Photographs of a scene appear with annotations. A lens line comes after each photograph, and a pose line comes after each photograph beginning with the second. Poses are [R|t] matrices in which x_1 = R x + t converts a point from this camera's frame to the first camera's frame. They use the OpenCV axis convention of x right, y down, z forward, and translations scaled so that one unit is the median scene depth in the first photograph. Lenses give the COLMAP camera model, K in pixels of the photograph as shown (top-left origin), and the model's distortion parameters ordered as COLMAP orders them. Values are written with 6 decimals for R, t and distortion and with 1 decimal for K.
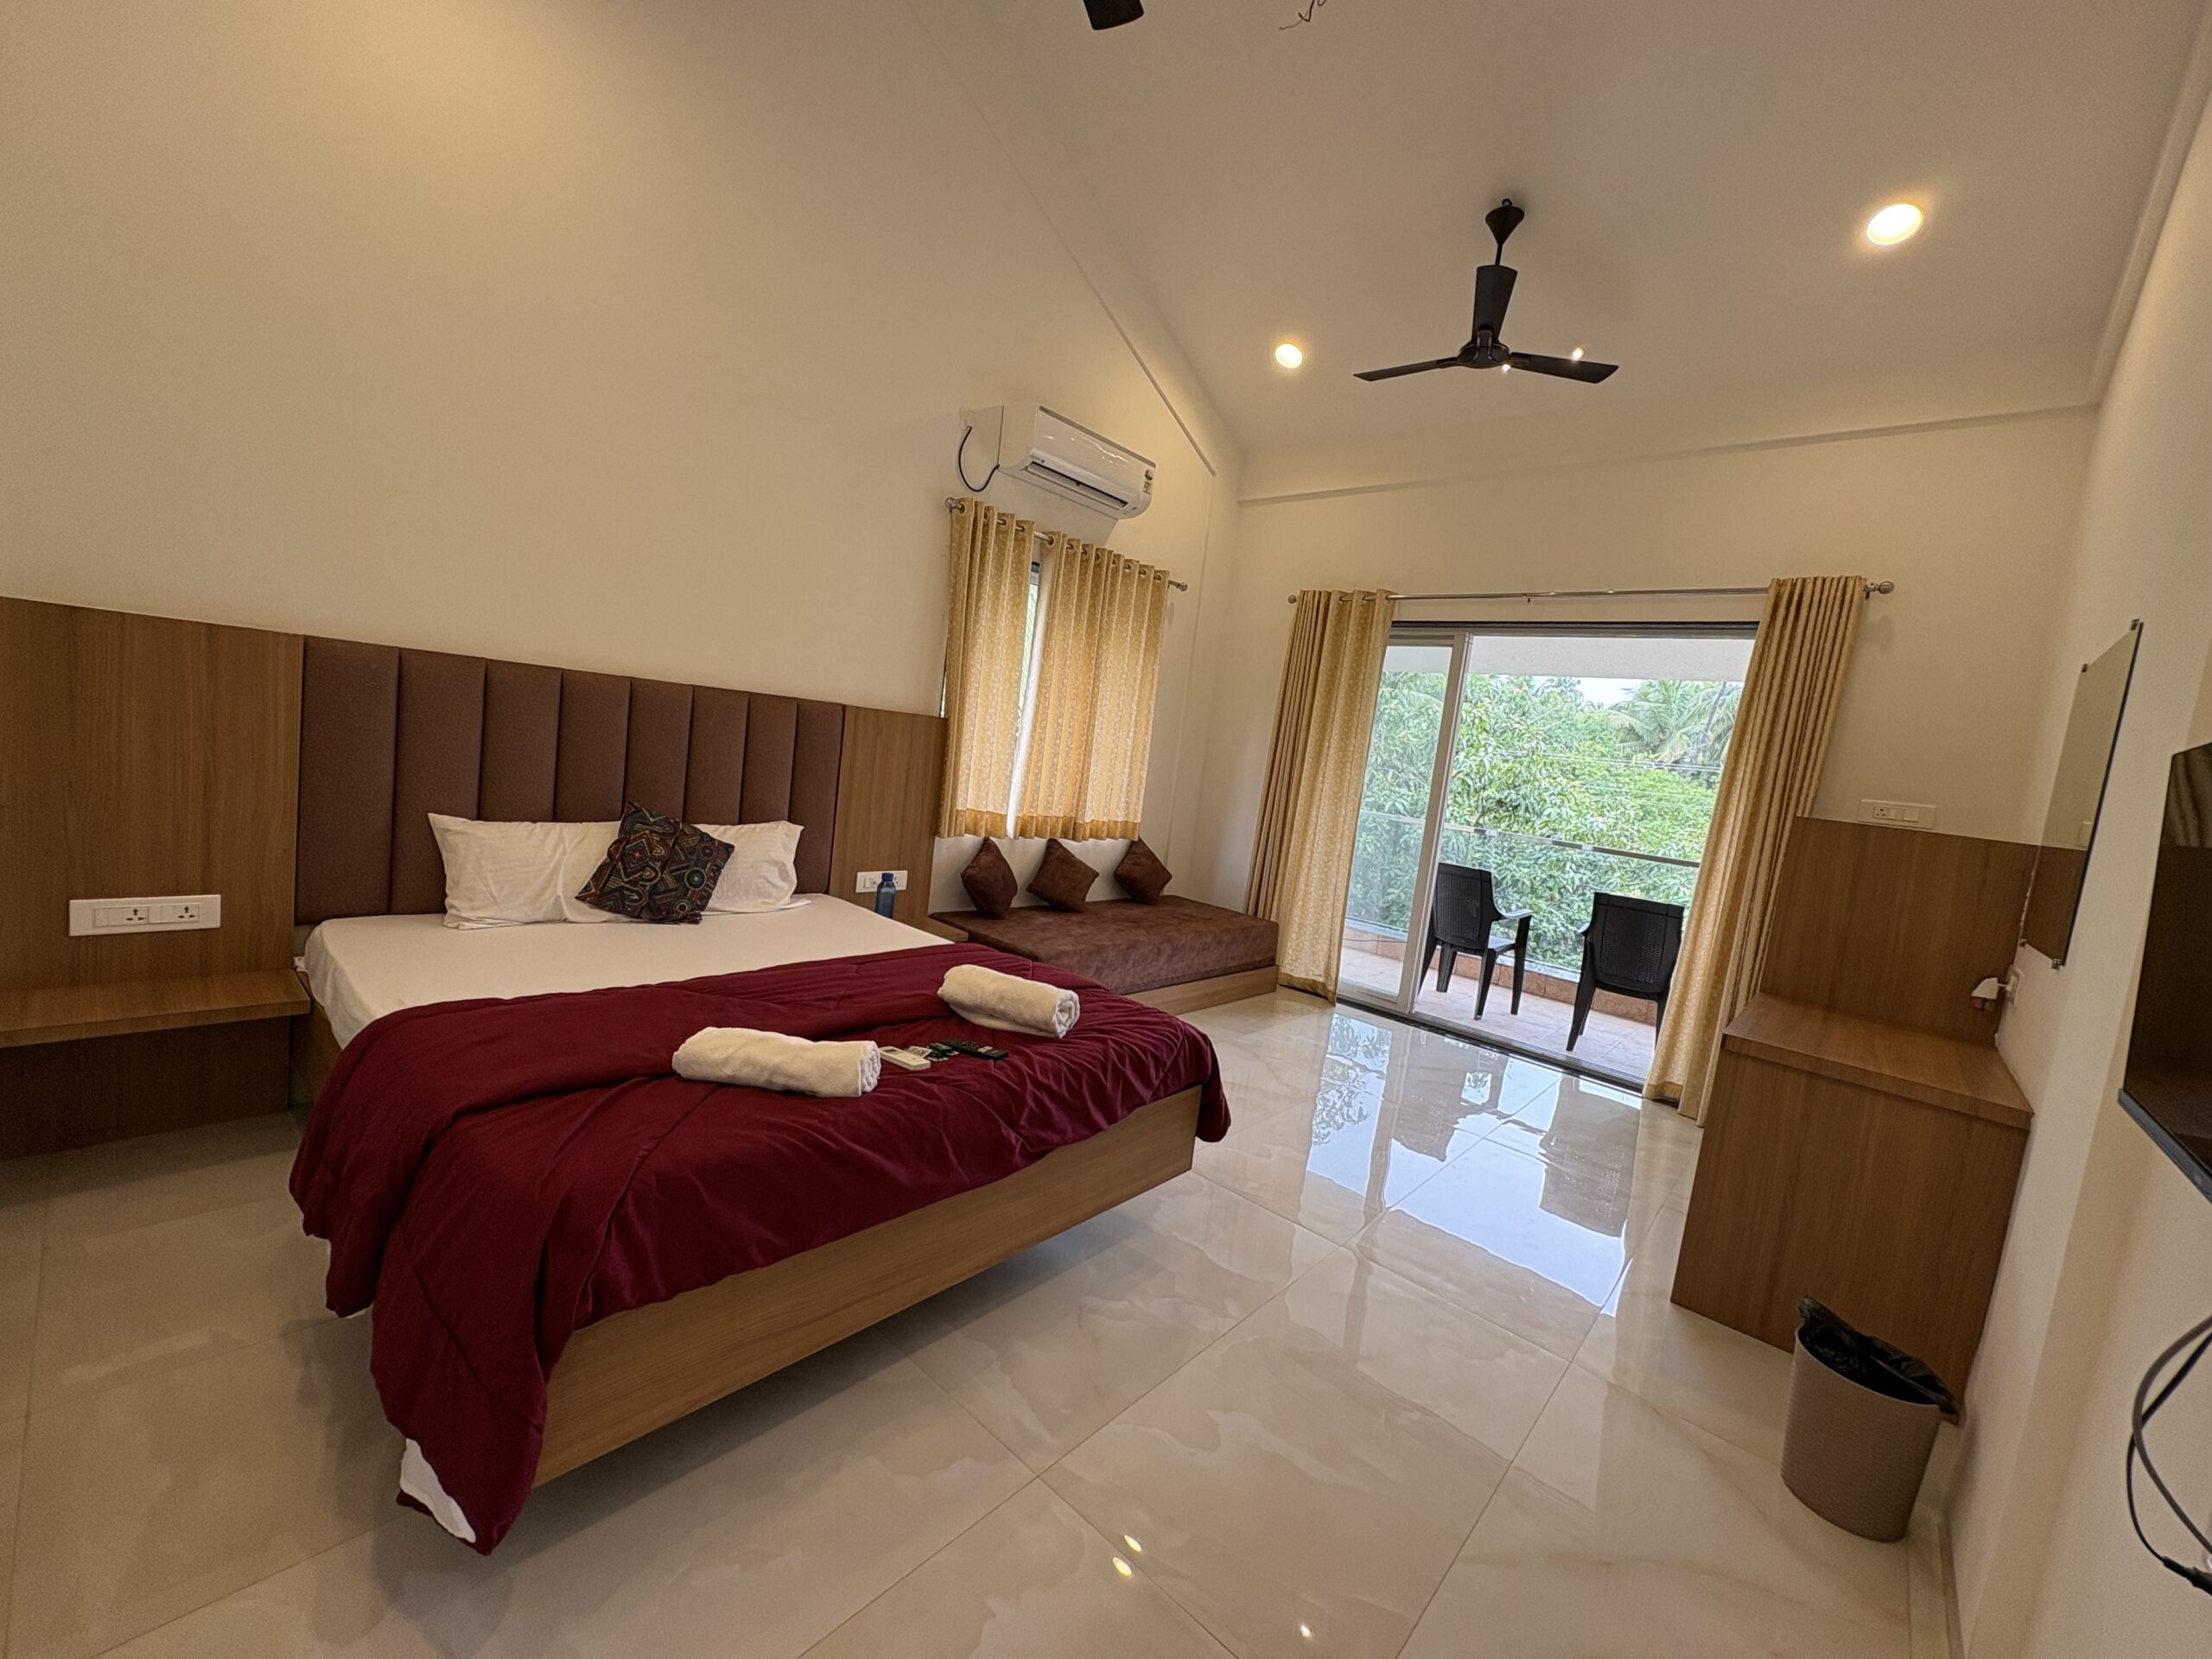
lens RADIAL K [[880.6, 0, 1084.9], [0, 880.6, 827.6], [0, 0, 1]] dist [-0.000292, 0.000602]
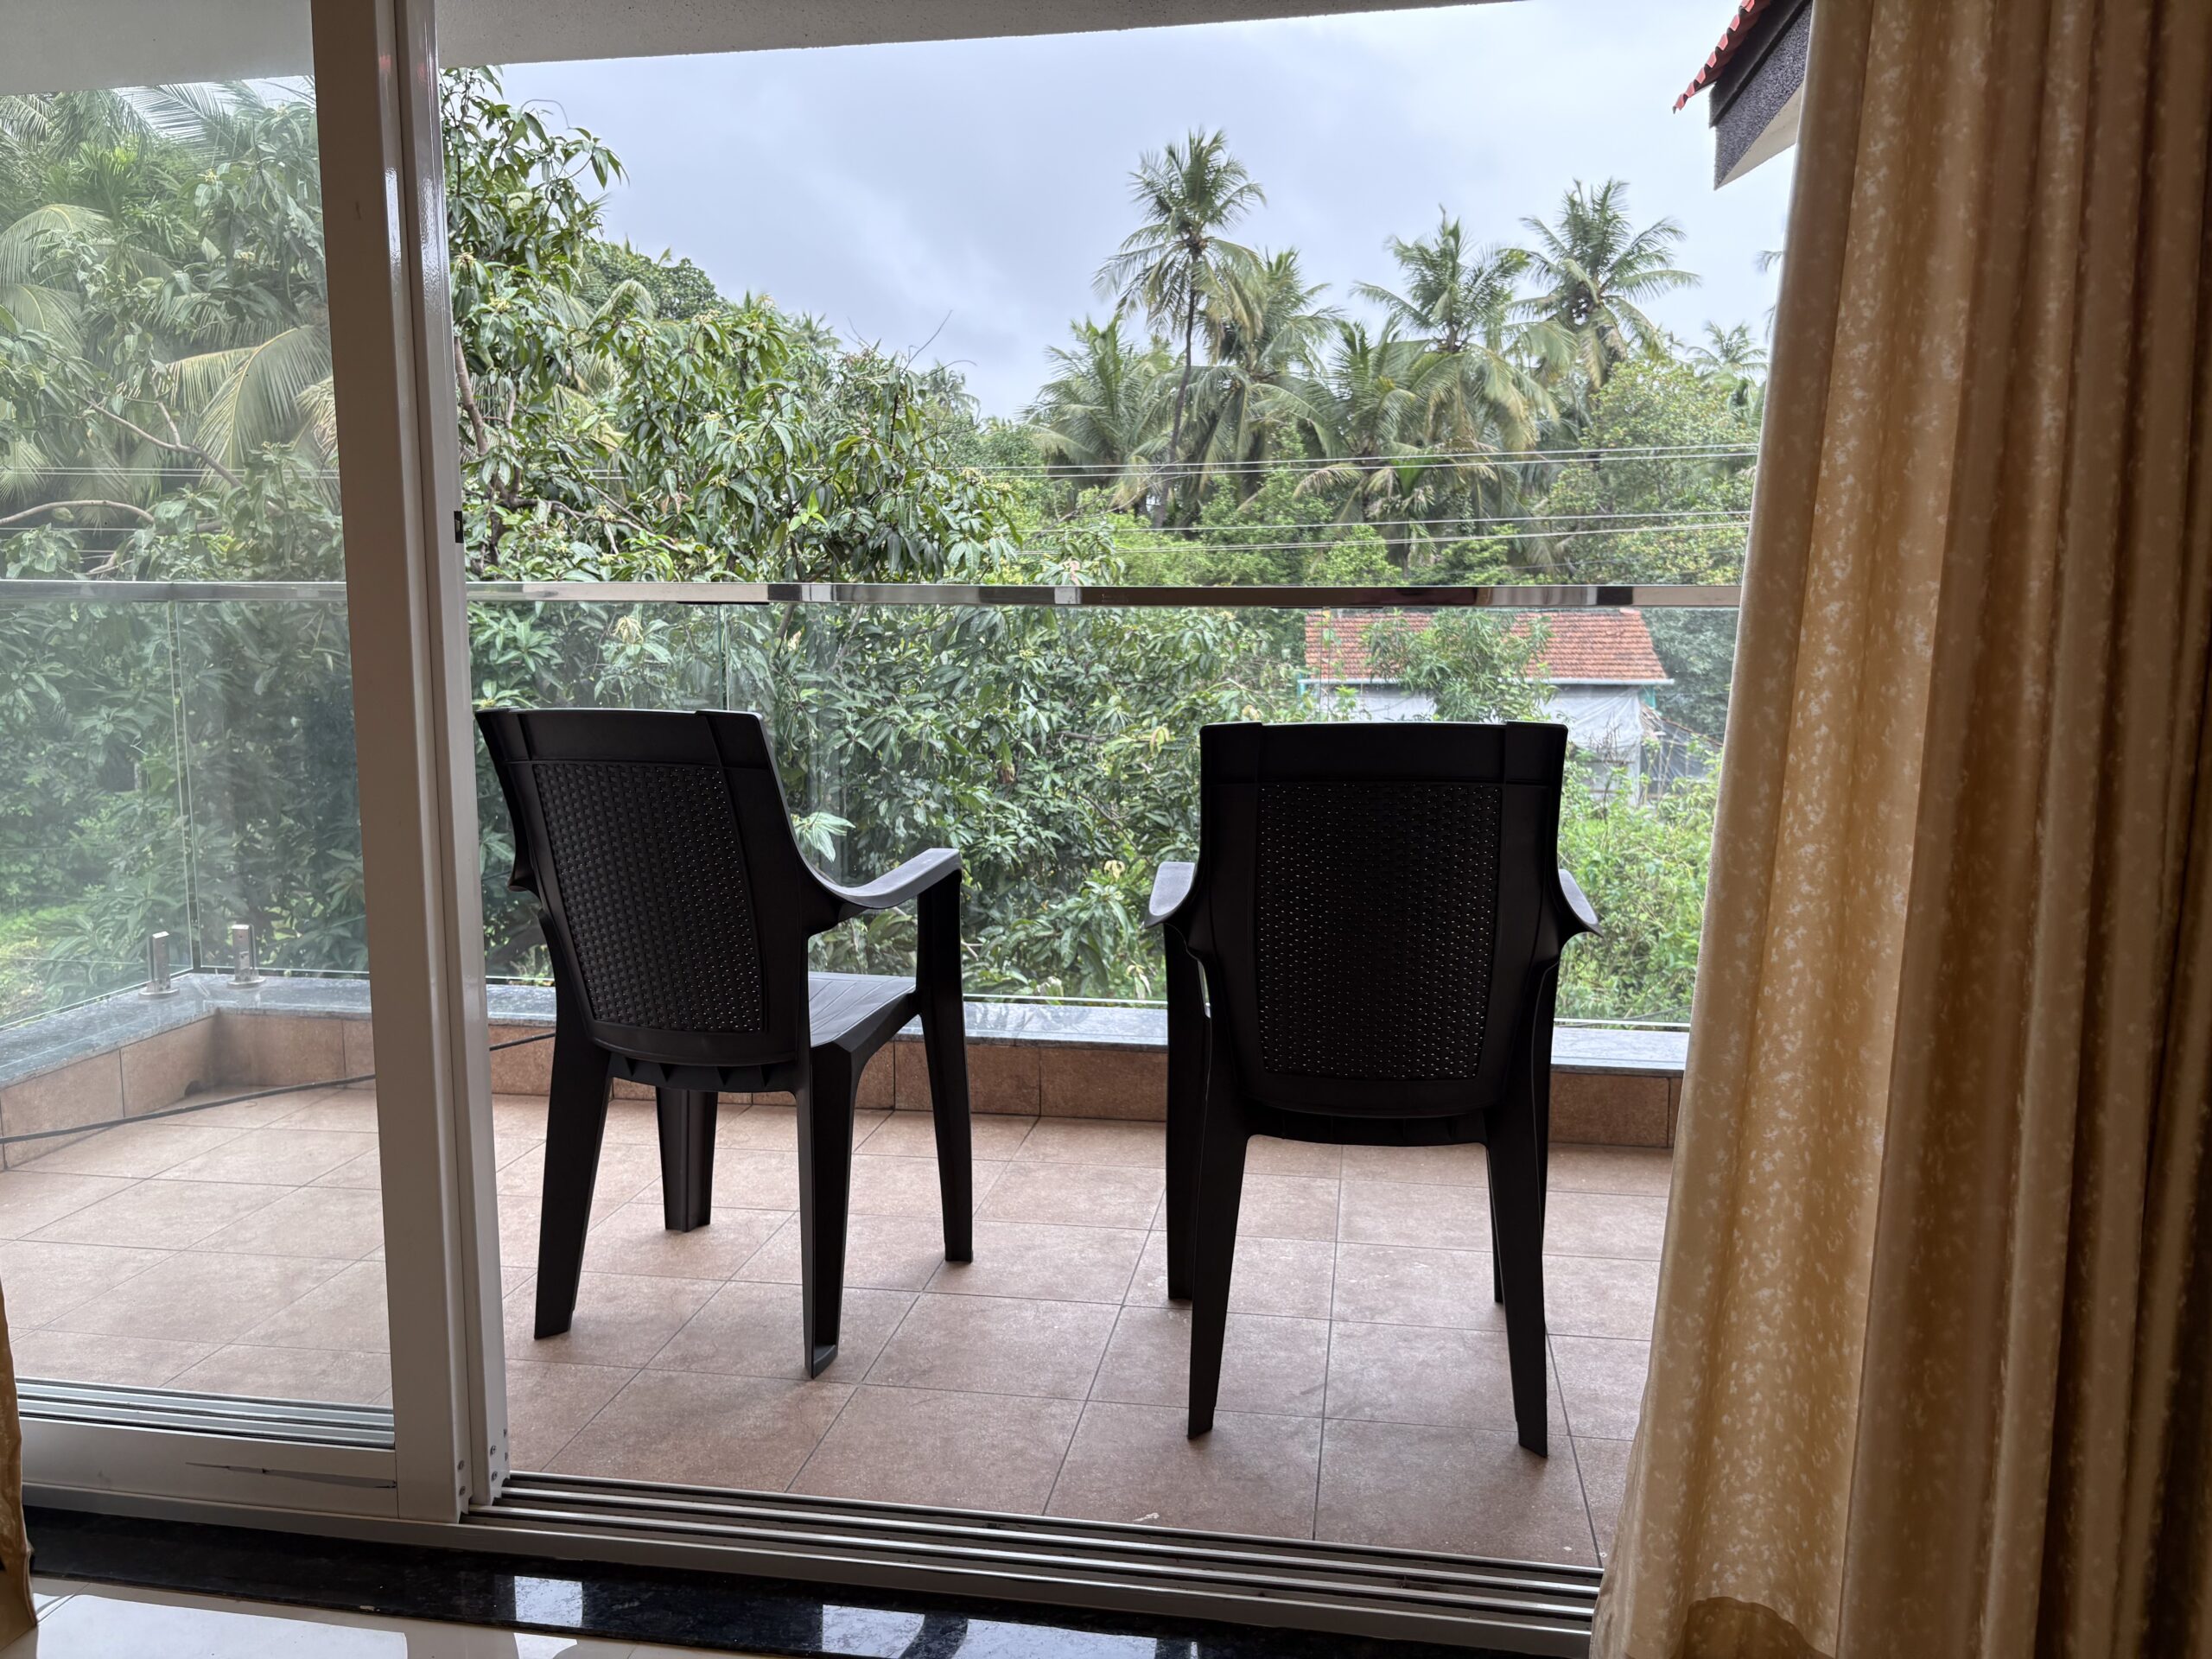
lens RADIAL K [[1685.4, 0, 1108.2], [0, 1685.4, 827.6], [0, 0, 1]] dist [0.020841, -0.009150]
pose [[0.831917, -0.189199, 0.521649, 0.174830], [0.151904, 0.981817, 0.113845, 0.024687], [-0.533703, -0.015469, 0.845531, 0.339633]]
